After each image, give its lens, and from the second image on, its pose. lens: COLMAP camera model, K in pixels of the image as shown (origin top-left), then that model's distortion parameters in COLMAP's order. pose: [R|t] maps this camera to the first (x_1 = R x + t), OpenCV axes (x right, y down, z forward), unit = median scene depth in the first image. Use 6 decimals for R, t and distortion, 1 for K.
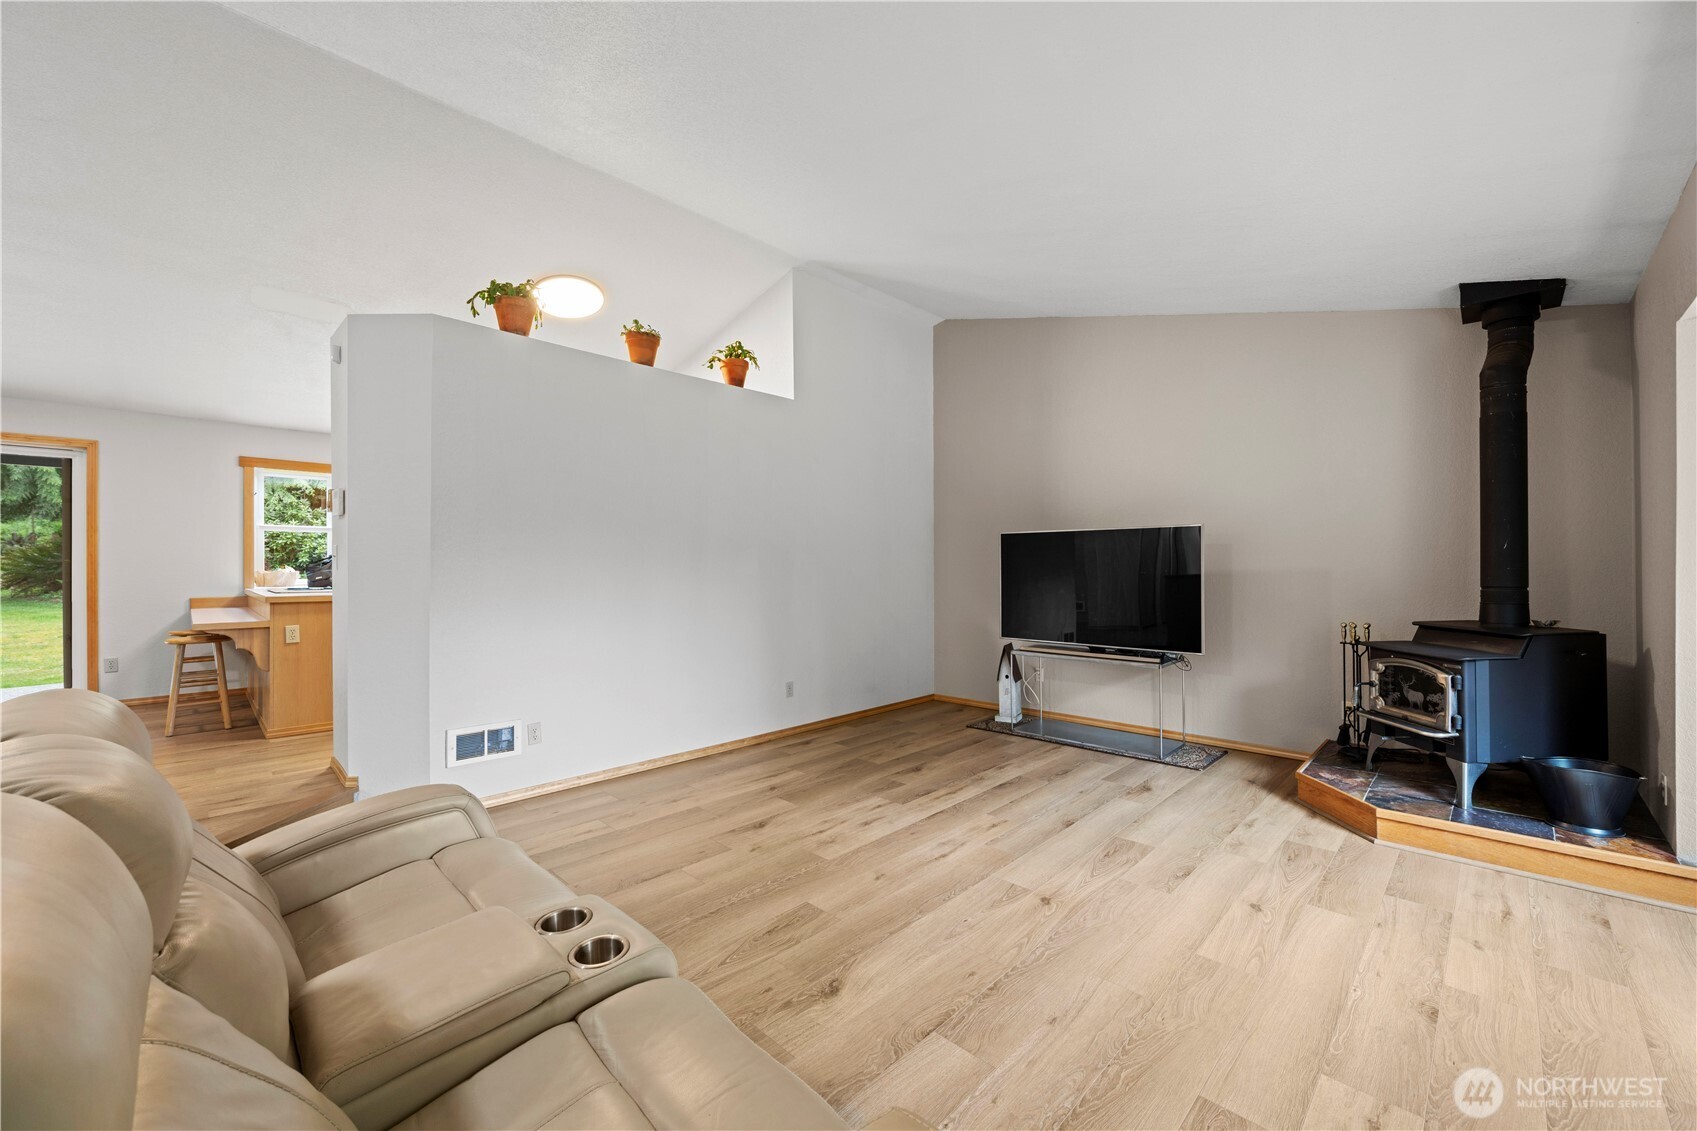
lens RADIAL K [[670.0, 0, 845.8], [0, 670.0, 569.4], [0, 0, 1]] dist [0.000368, 0.000559]
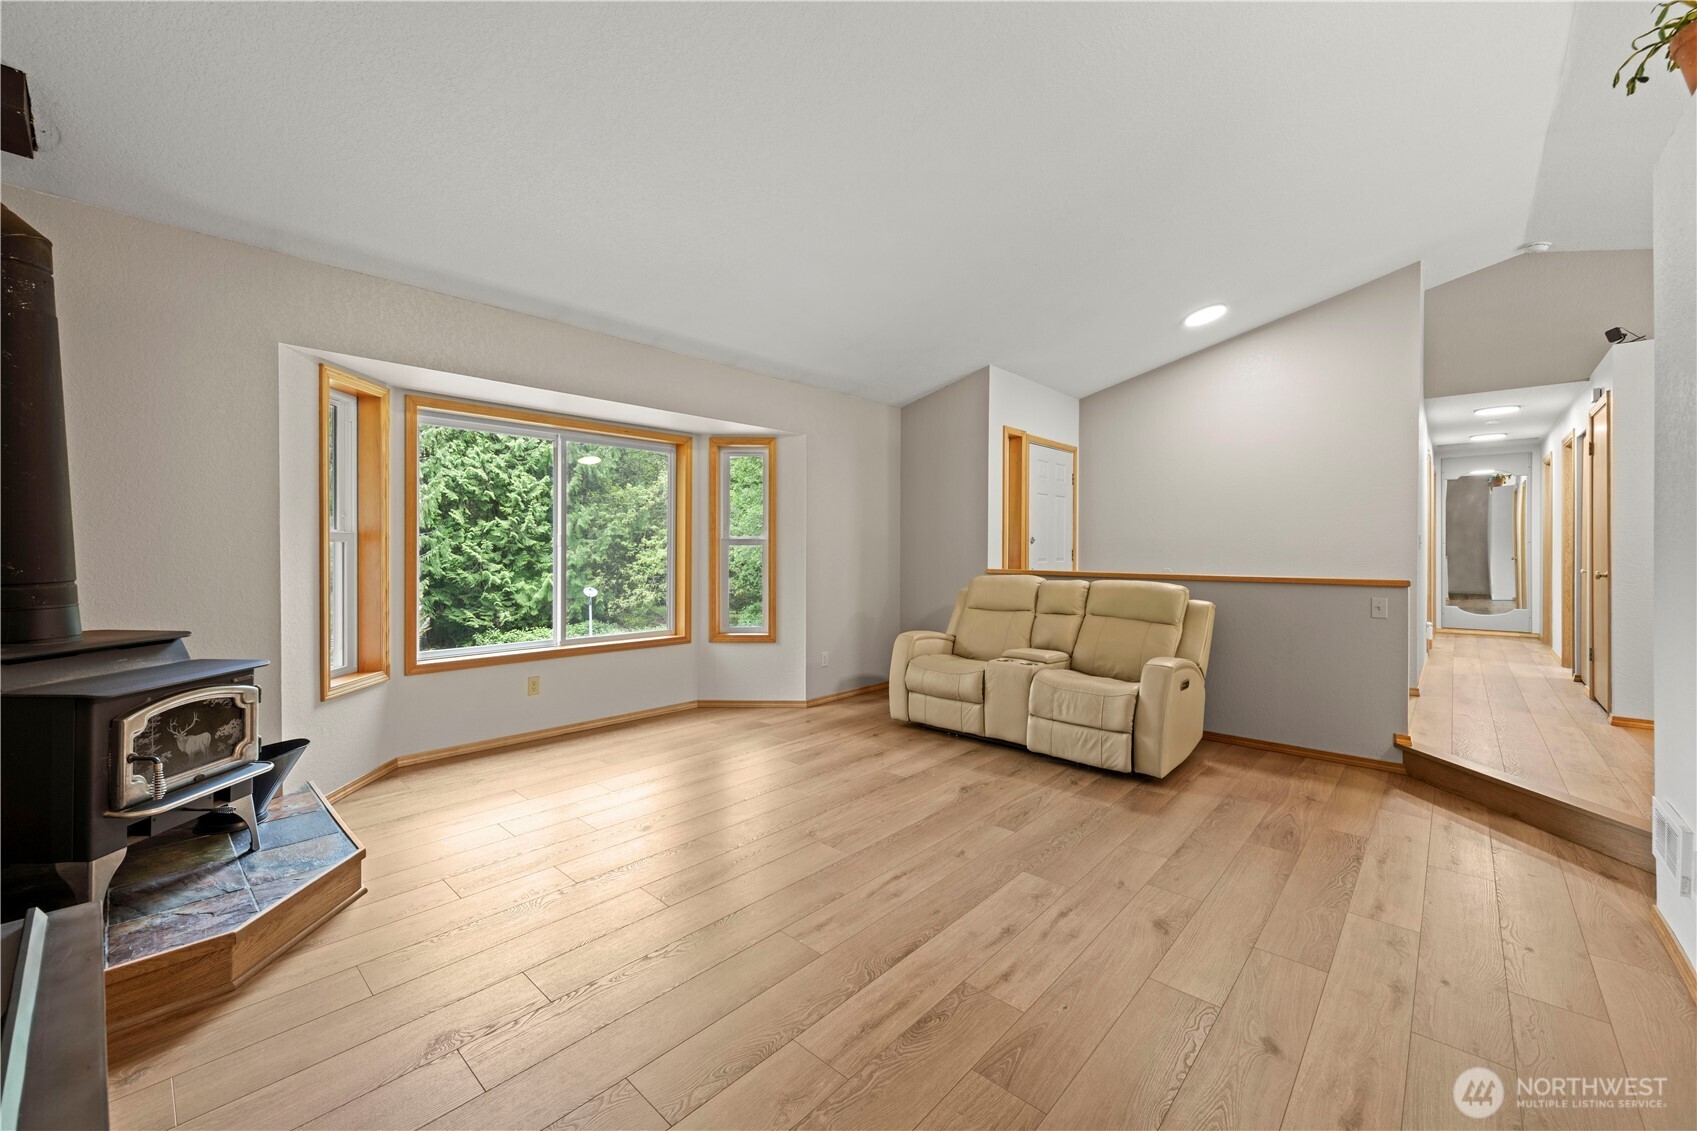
lens RADIAL K [[670.0, 0, 852.8], [0, 670.0, 549.9], [0, 0, 1]] dist [0.000368, 0.000559]
pose [[-0.998793, 0.004859, -0.048875, 0.238308], [0.004644, 0.999979, 0.004494, -0.004405], [0.048896, 0.004262, -0.998795, 1.831257]]
